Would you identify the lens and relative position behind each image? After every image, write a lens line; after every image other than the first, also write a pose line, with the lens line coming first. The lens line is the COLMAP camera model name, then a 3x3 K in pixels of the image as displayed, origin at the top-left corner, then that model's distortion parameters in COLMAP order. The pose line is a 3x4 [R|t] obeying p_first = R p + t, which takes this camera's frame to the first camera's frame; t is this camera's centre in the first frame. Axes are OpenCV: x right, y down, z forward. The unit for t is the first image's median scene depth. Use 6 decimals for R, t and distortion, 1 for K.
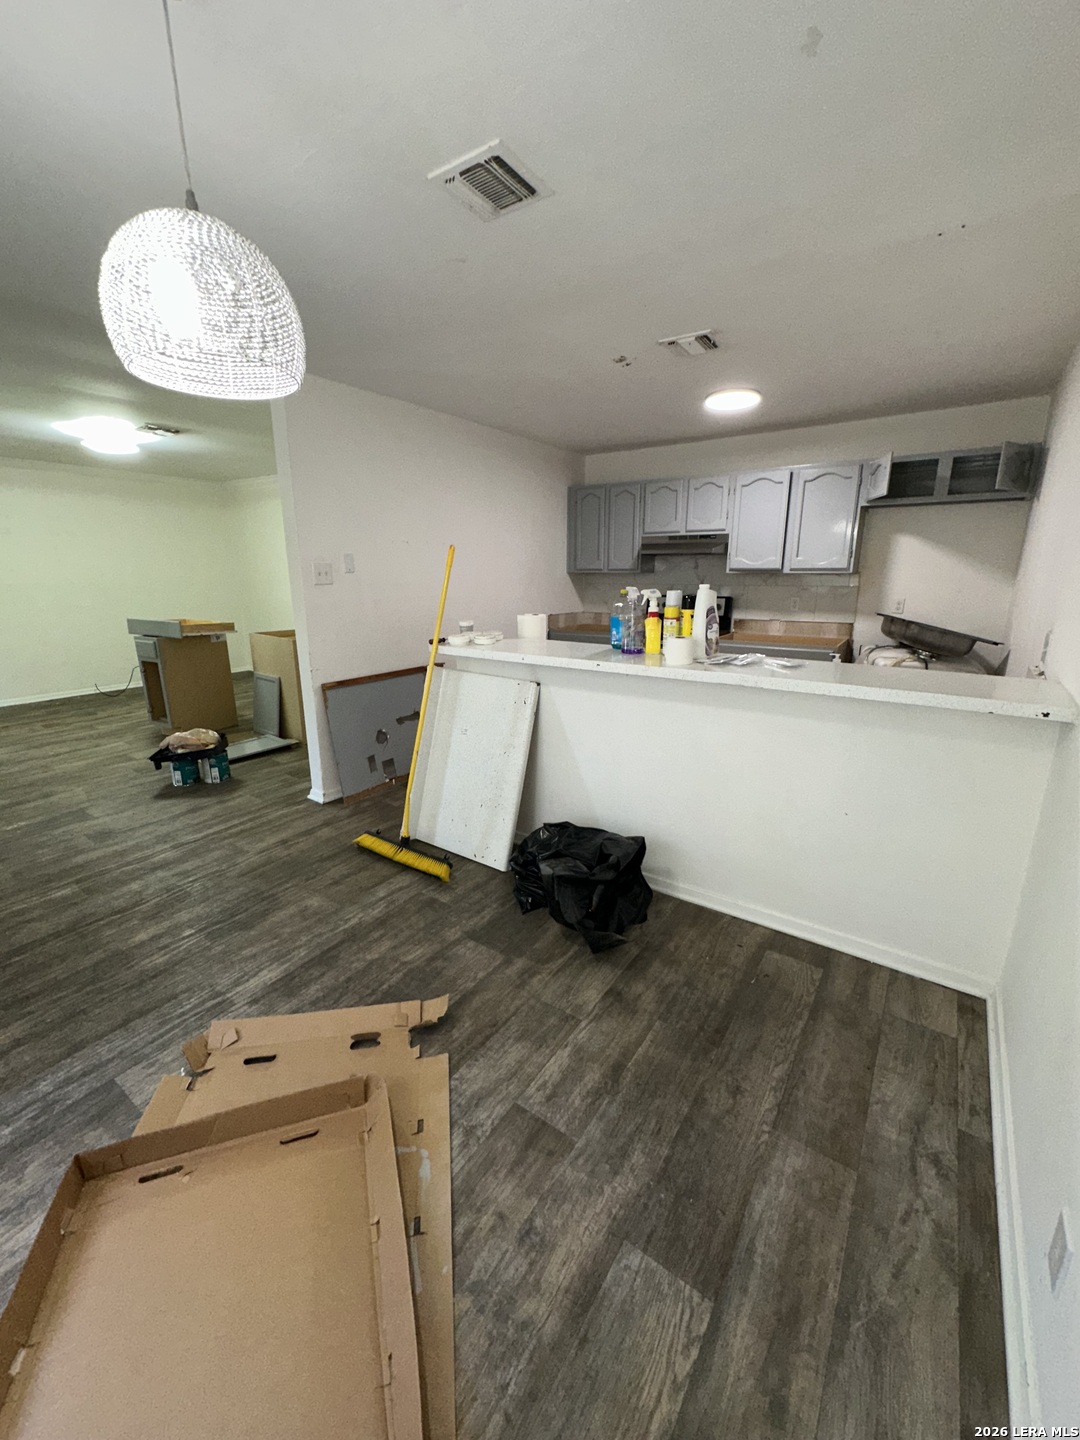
lens RADIAL K [[578.3, 0, 542.9], [0, 578.3, 721.7], [0, 0, 1]] dist [-0.000208, -0.000290]
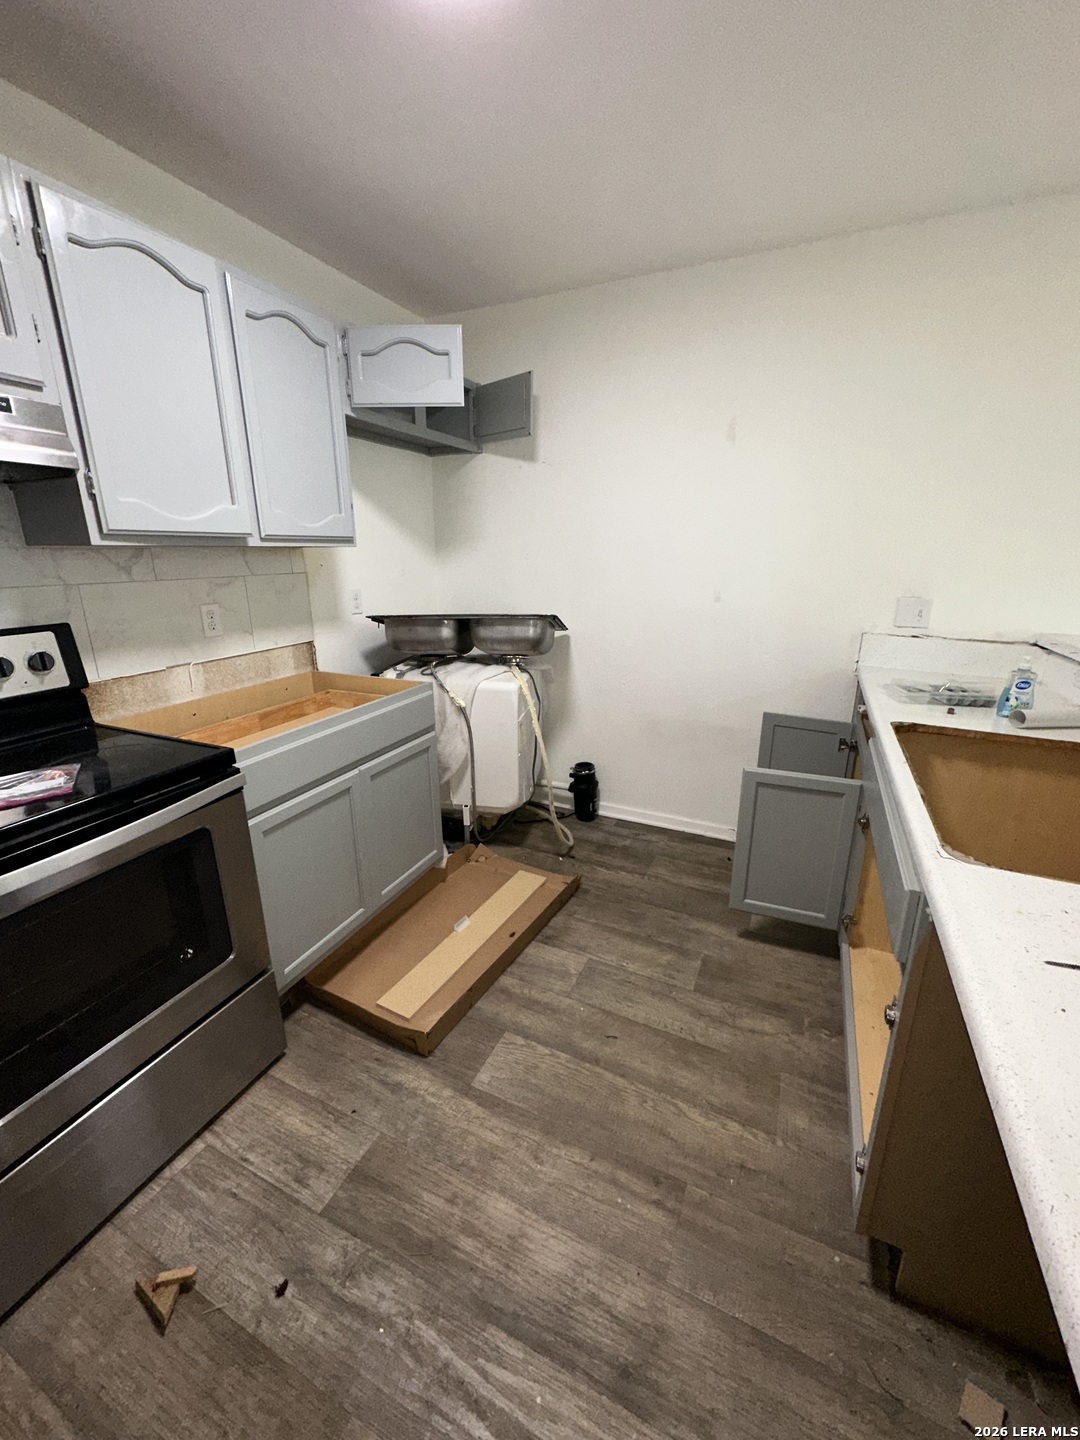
lens RADIAL K [[578.3, 0, 540.4], [0, 578.3, 717.7], [0, 0, 1]] dist [-0.000208, -0.000290]
pose [[-0.172978, -0.271116, 0.946876, -0.032219], [0.250295, 0.917708, 0.308488, -0.211487], [-0.952592, 0.290361, -0.090884, 0.840142]]
